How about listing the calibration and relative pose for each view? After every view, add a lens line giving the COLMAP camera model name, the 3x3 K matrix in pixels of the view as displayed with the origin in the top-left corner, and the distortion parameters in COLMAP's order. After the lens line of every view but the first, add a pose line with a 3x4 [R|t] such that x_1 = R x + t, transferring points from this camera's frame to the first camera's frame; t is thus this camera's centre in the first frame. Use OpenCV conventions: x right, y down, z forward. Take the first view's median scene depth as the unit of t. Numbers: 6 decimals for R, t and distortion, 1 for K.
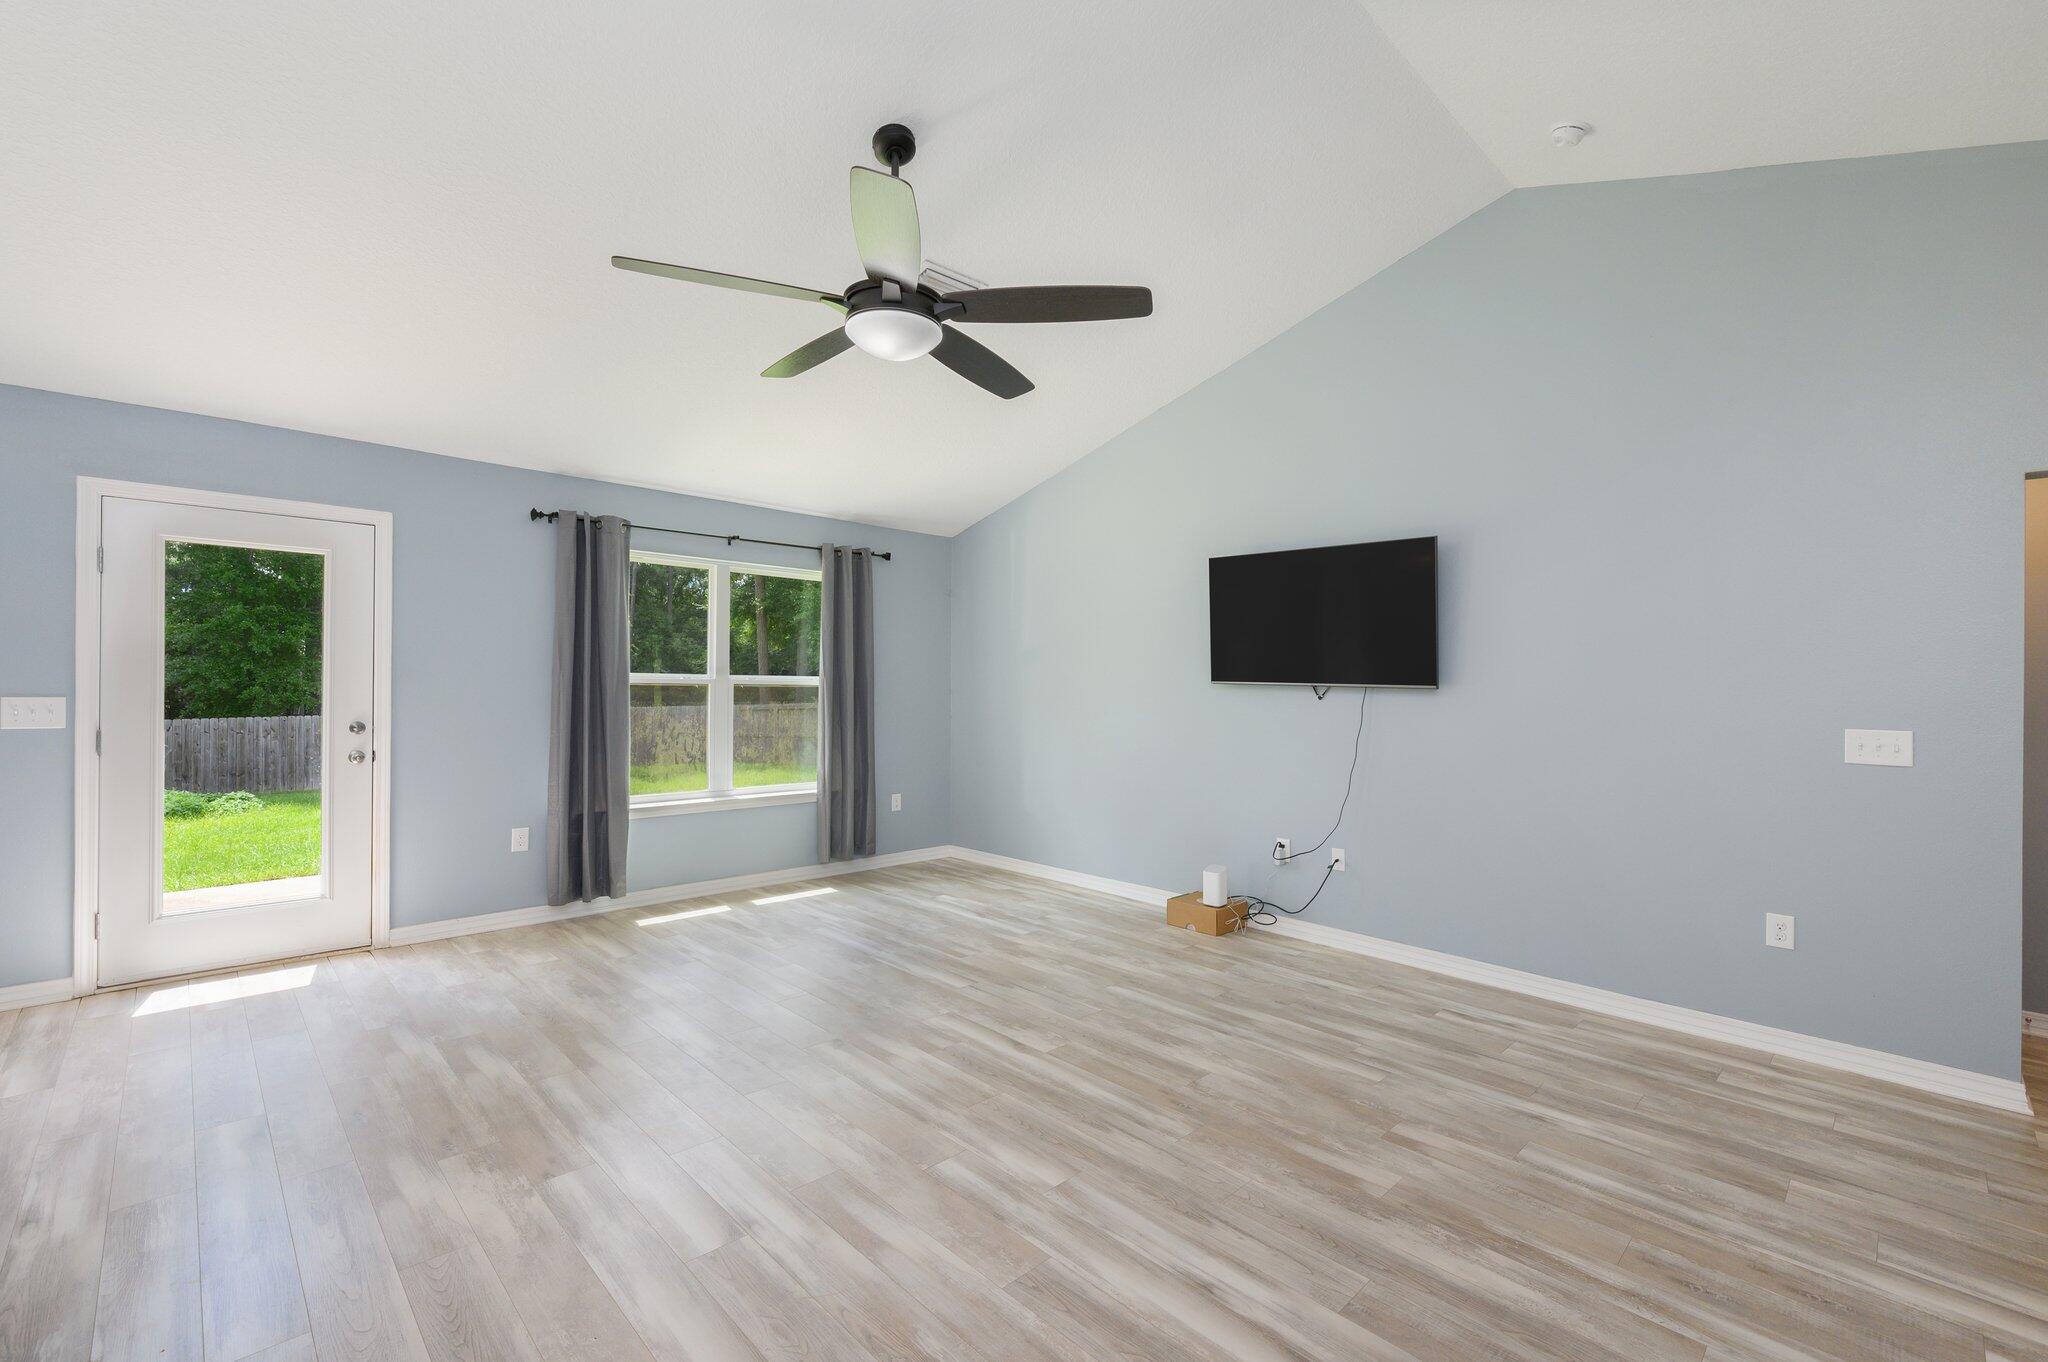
lens RADIAL K [[875.8, 0, 1004.2], [0, 875.8, 675.2], [0, 0, 1]] dist [-0.003488, -0.000678]
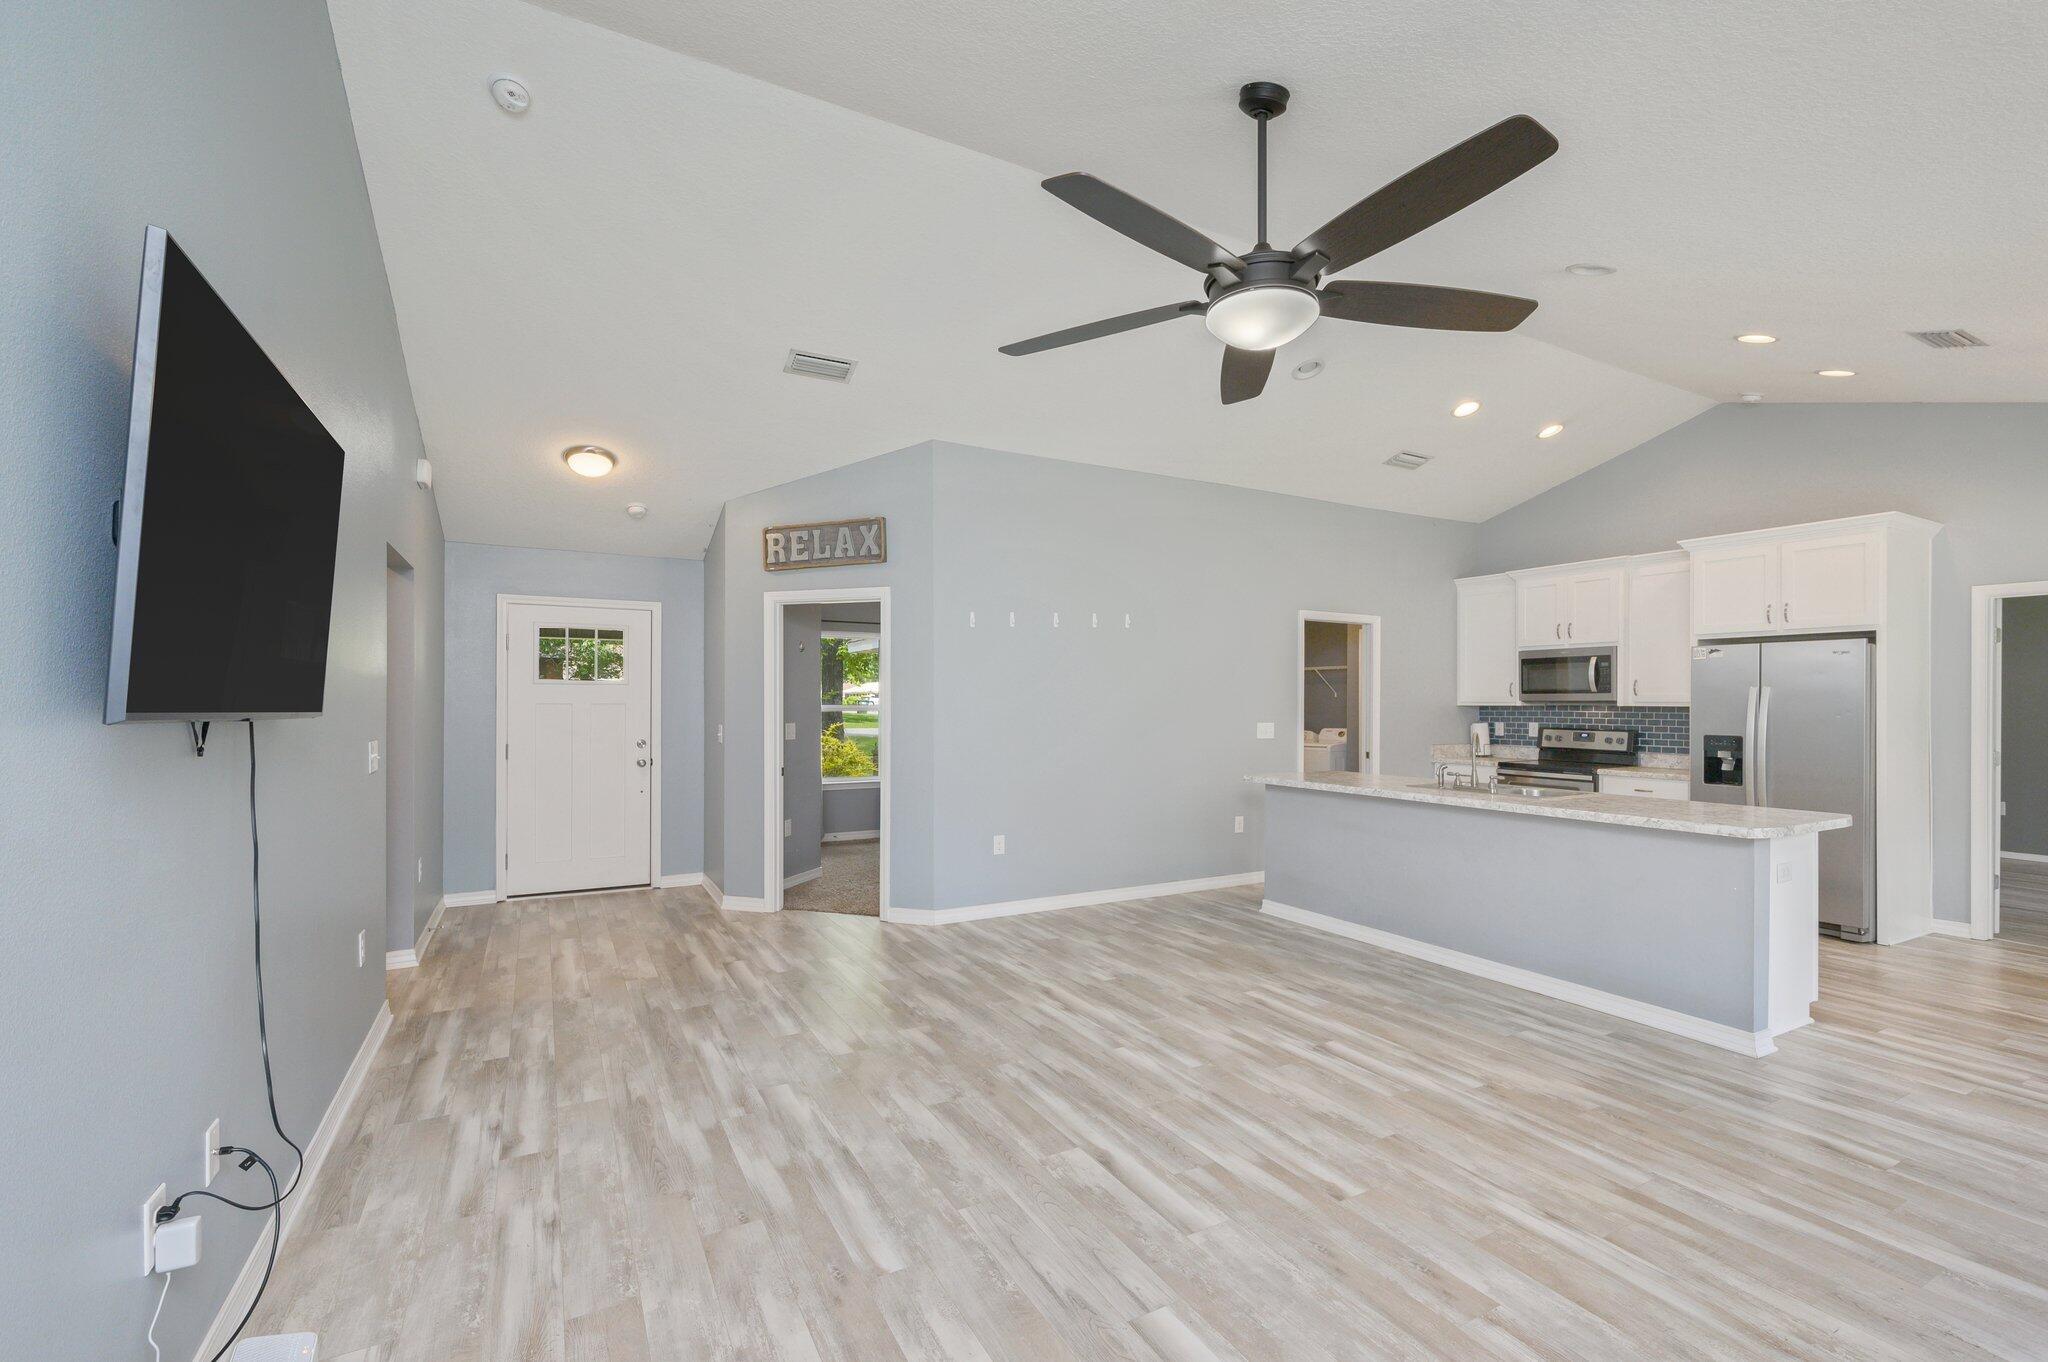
lens RADIAL K [[875.8, 0, 1036.8], [0, 875.8, 699.9], [0, 0, 1]] dist [-0.003488, -0.000678]
pose [[-0.969510, -0.018012, 0.244387, -0.113491], [-0.020221, 0.999774, -0.006534, -0.006765], [-0.244214, -0.011277, -0.969656, 1.799183]]
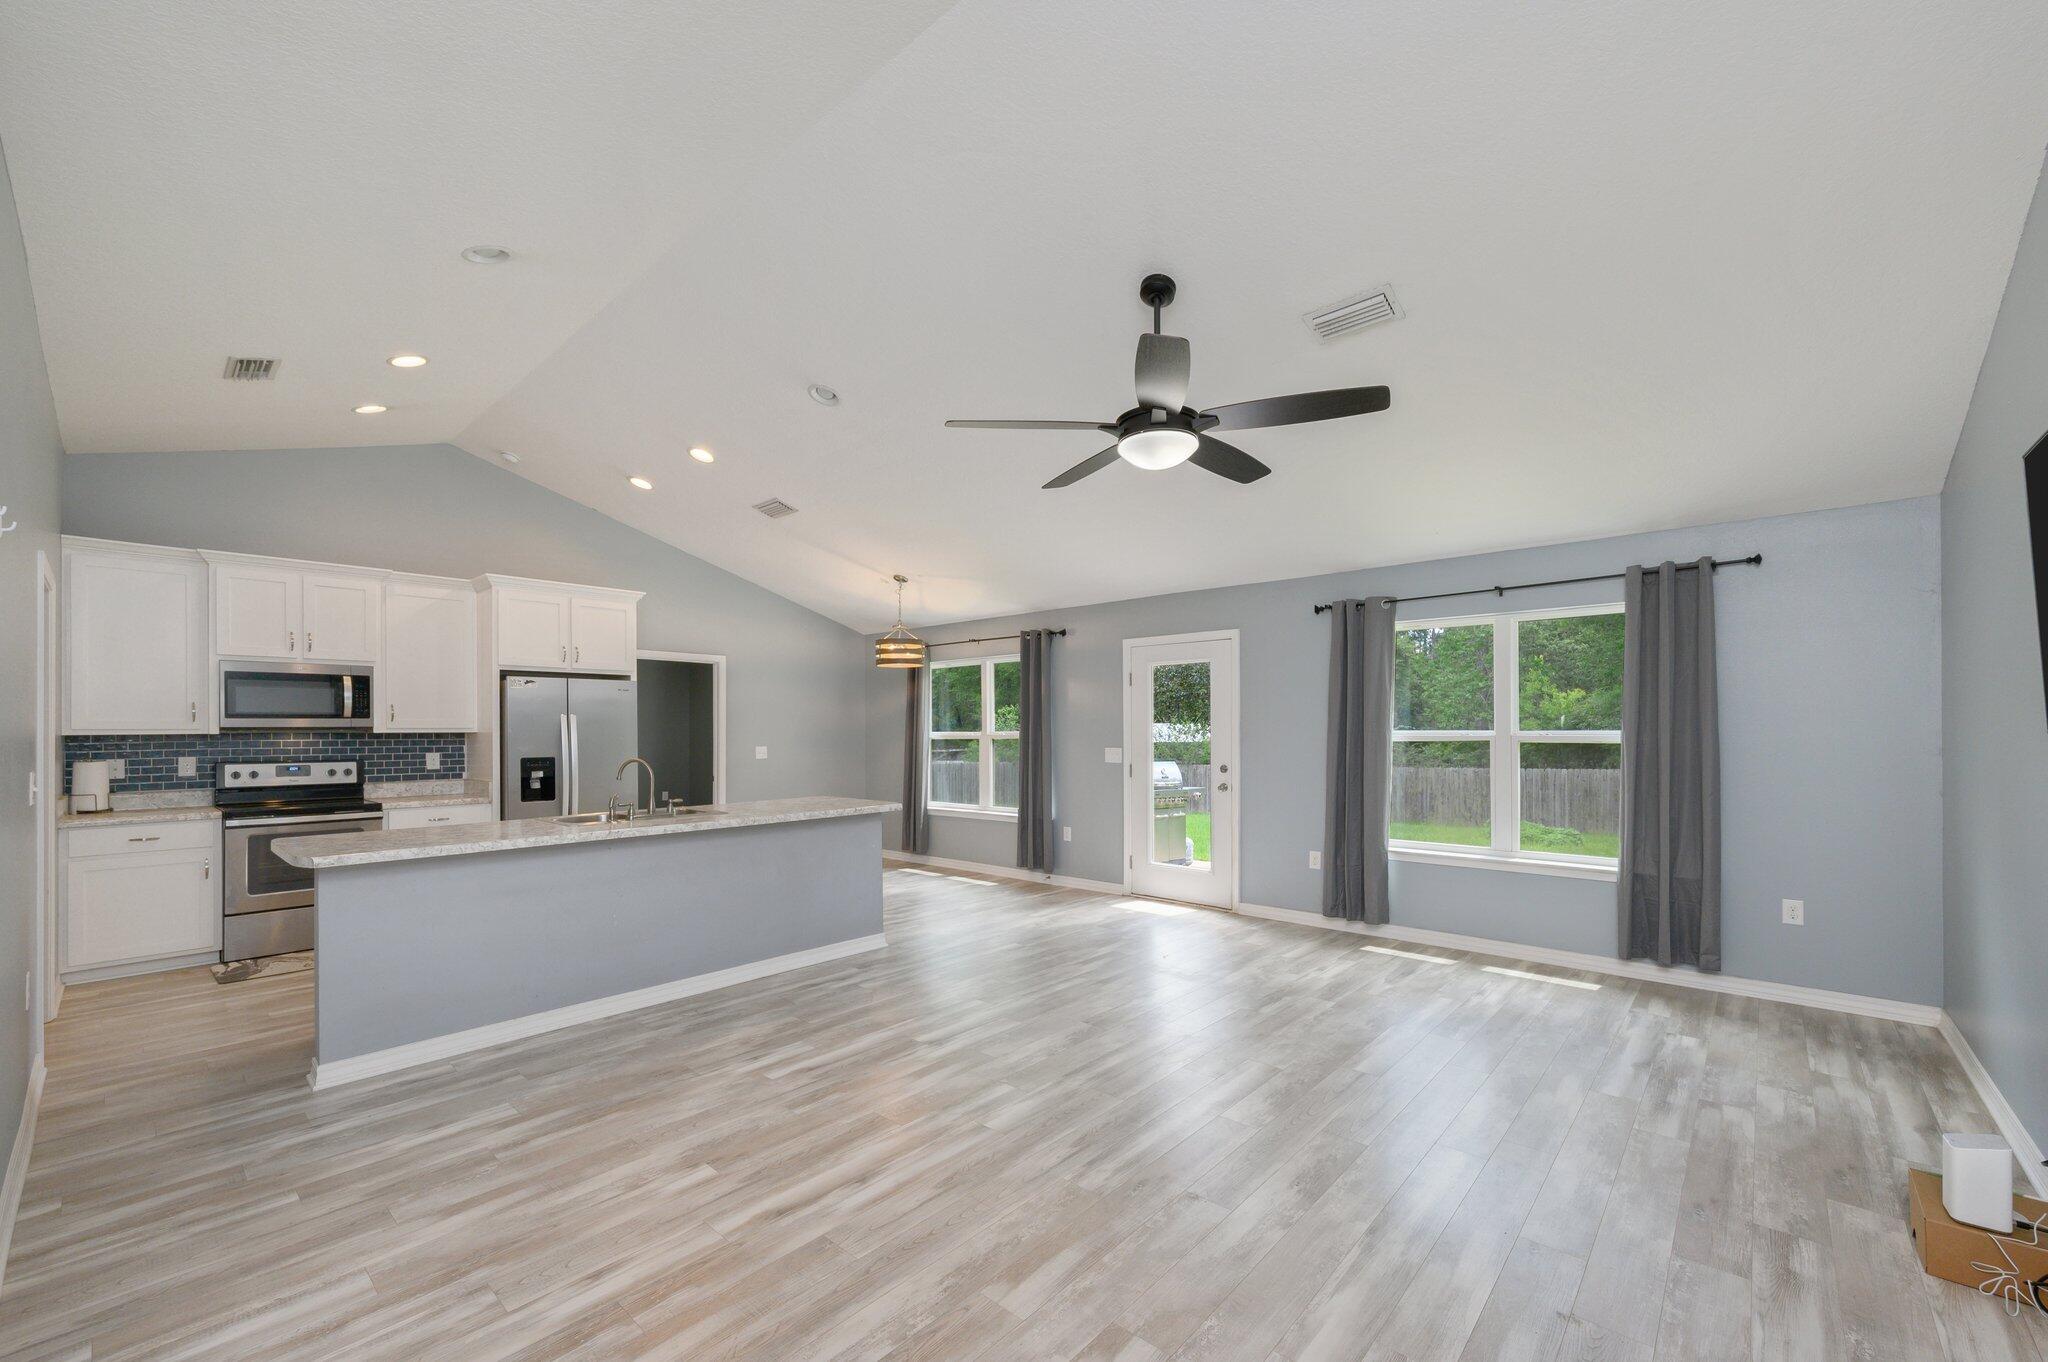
lens RADIAL K [[819.3, 0, 1029.3], [0, 819.3, 725.9], [0, 0, 1]] dist [-0.001116, -0.000041]
pose [[0.079875, -0.019886, -0.996606, 0.928024], [0.015141, 0.999710, -0.018735, 0.006005], [0.996690, -0.013593, 0.080153, 0.696082]]
